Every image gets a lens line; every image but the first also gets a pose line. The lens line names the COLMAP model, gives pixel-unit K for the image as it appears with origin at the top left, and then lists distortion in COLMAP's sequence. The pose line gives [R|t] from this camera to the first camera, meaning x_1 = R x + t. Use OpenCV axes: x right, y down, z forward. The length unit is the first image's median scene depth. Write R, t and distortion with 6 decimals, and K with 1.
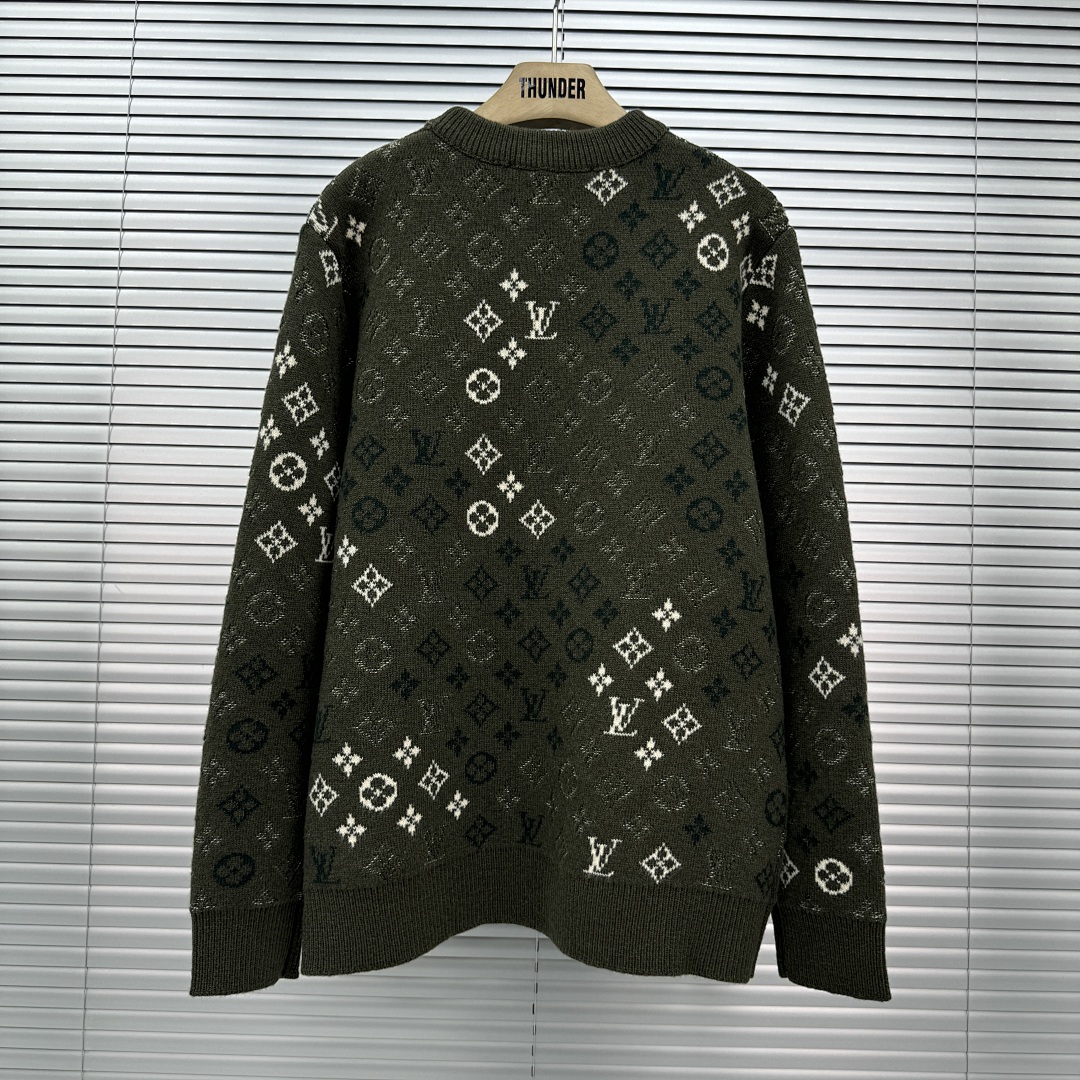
lens RADIAL K [[1048.8, 0, 540.0], [0, 1048.8, 540.0], [0, 0, 1]] dist [0.212608, -0.575090]
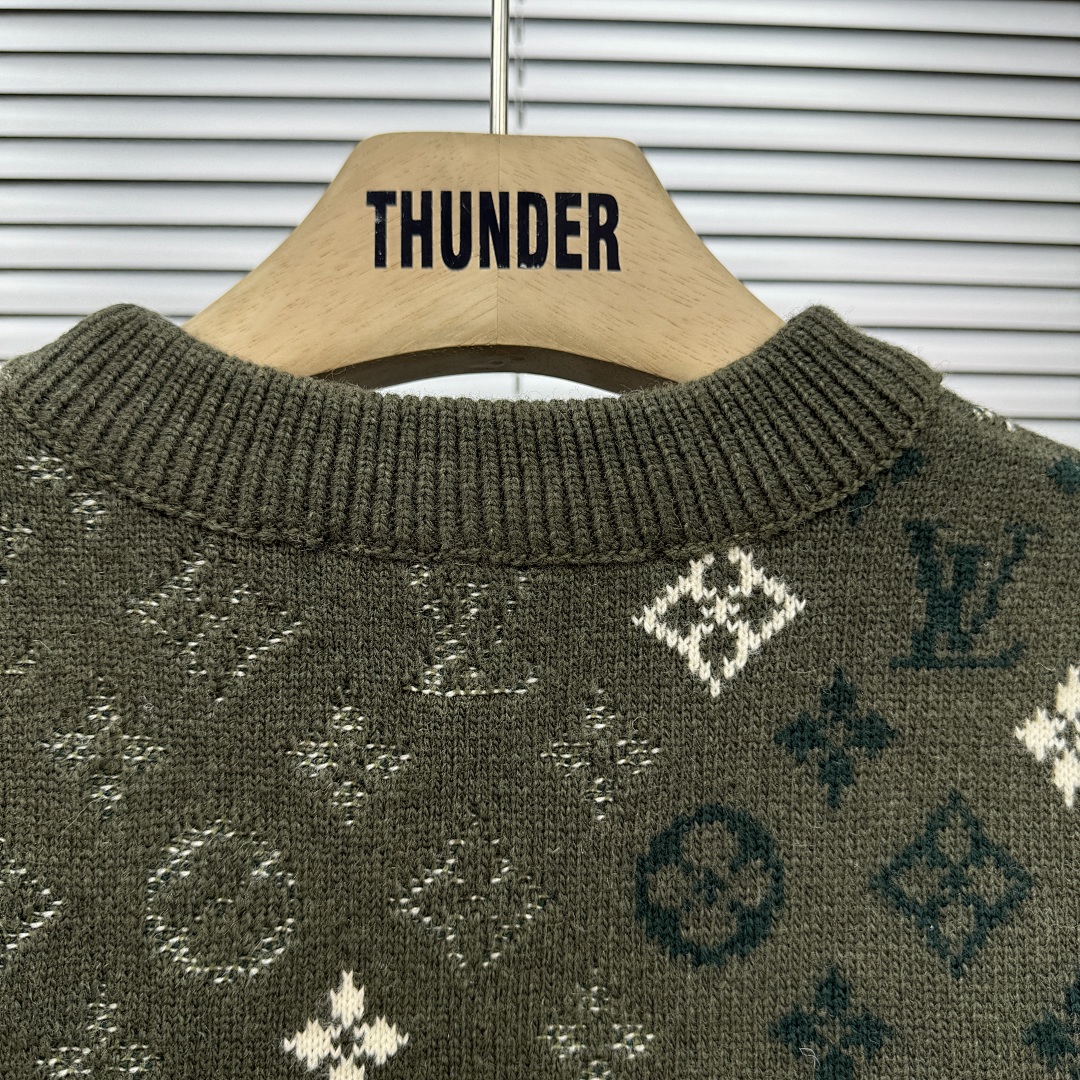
lens RADIAL K [[1048.8, 0, 540.0], [0, 1048.8, 540.0], [0, 0, 1]] dist [0.212608, -0.575090]
pose [[0.998928, -0.019874, 0.041805, 0.010536], [0.022352, 0.997968, -0.059664, -0.336122], [-0.040534, 0.060534, 0.997343, 0.755494]]
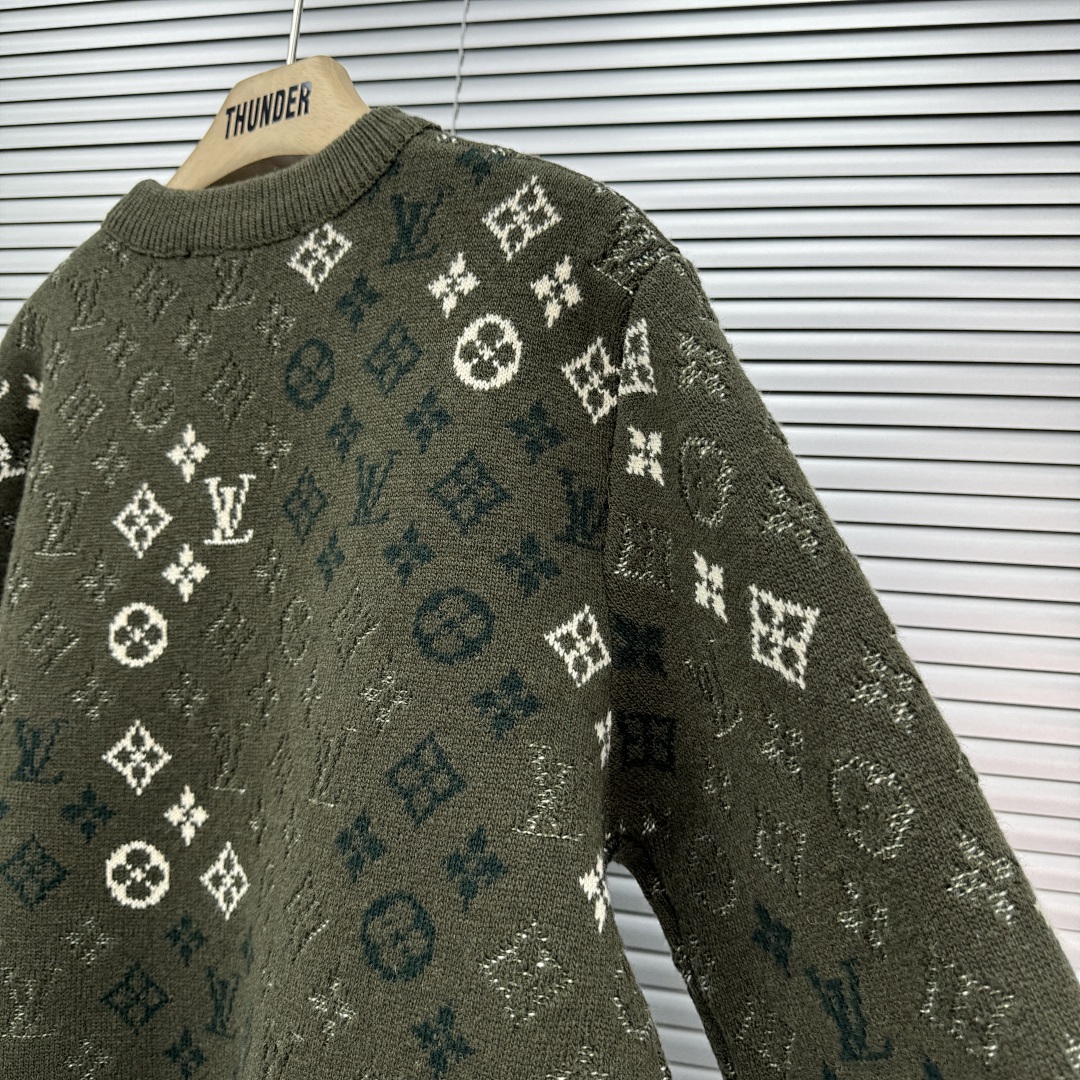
lens RADIAL K [[1048.8, 0, 540.0], [0, 1048.8, 540.0], [0, 0, 1]] dist [0.212608, -0.575090]
pose [[0.880590, -0.066550, -0.469182, 0.402257], [0.017314, 0.993947, -0.108487, -0.129897], [0.473562, 0.087409, 0.876412, 0.595407]]
